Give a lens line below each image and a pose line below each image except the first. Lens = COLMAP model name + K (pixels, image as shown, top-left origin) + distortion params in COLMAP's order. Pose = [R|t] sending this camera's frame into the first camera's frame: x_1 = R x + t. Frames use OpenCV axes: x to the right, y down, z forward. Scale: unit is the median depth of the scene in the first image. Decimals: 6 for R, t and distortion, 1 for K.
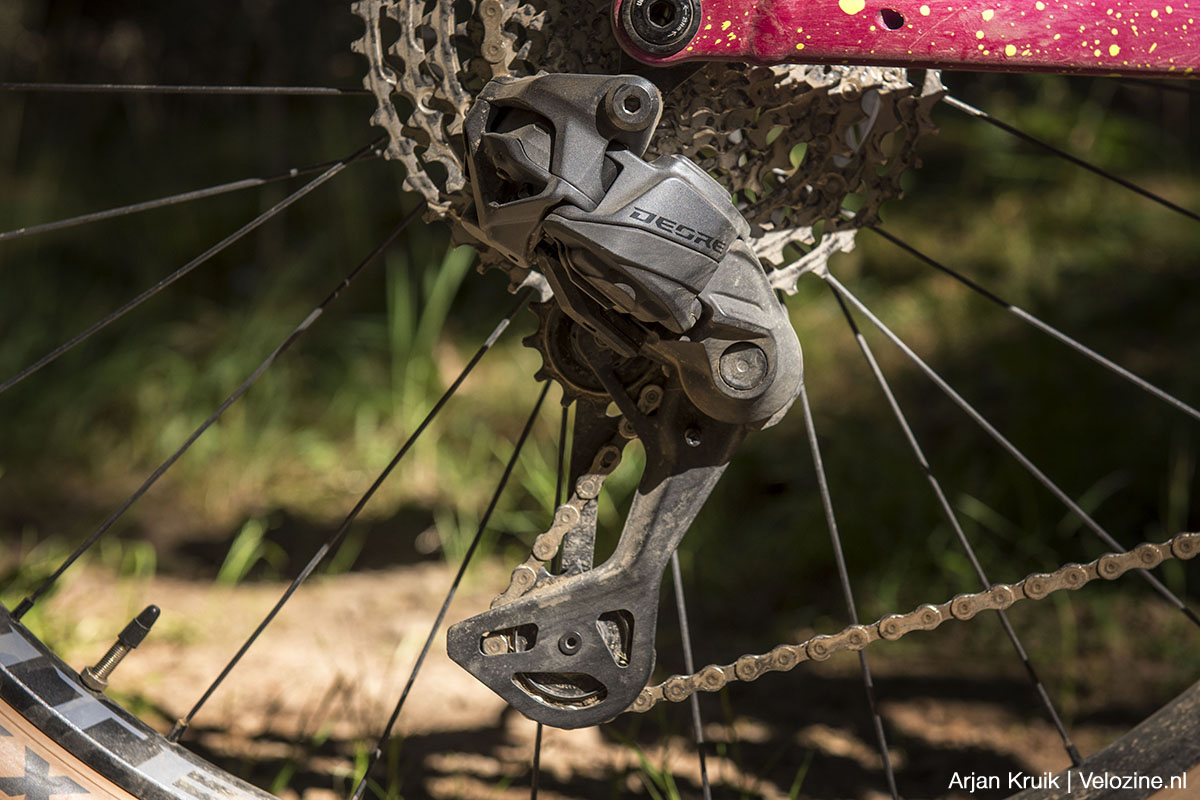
lens RADIAL K [[2313.8, 0, 592.9], [0, 2313.8, 397.2], [0, 0, 1]] dist [0.606358, 0.000000]
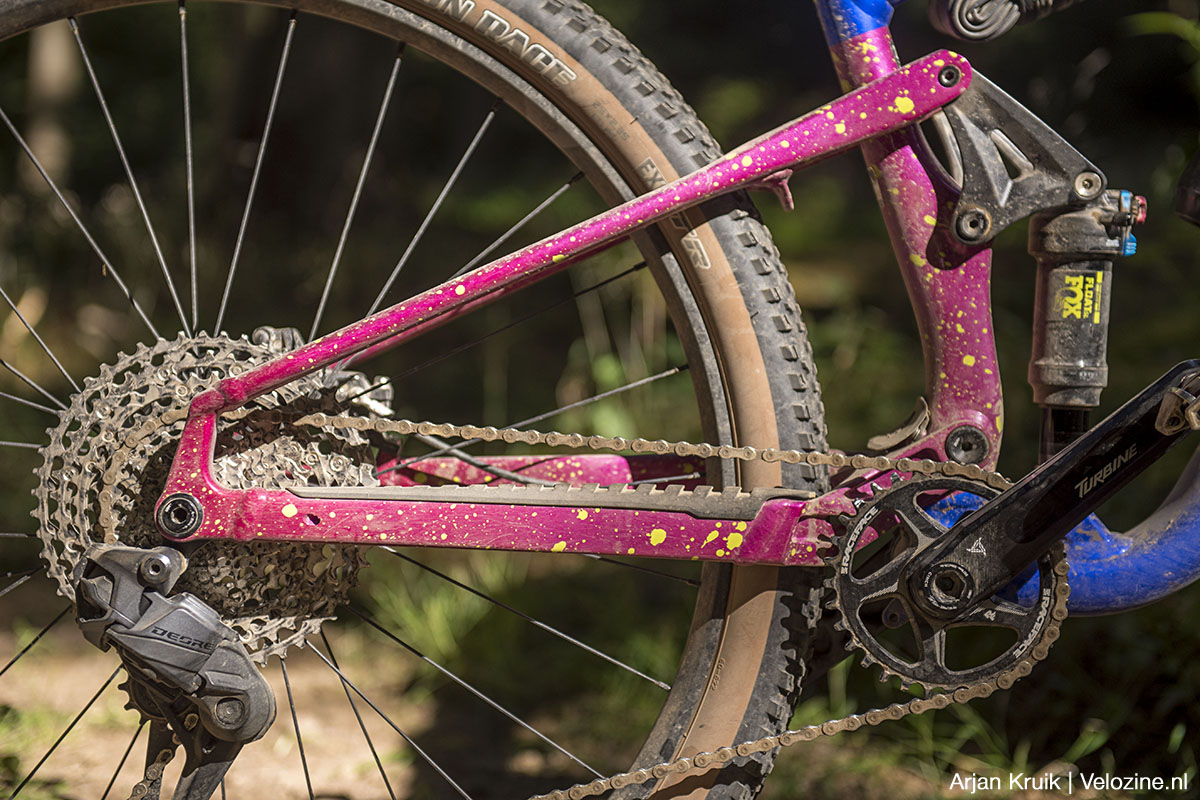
lens RADIAL K [[2313.8, 0, 595.2], [0, 2313.8, 396.8], [0, 0, 1]] dist [0.606358, 0.000000]
pose [[0.983631, 0.028310, -0.177958, 0.630753], [-0.021137, 0.998891, 0.042076, -0.322332], [0.178952, -0.037626, 0.983138, -0.677159]]
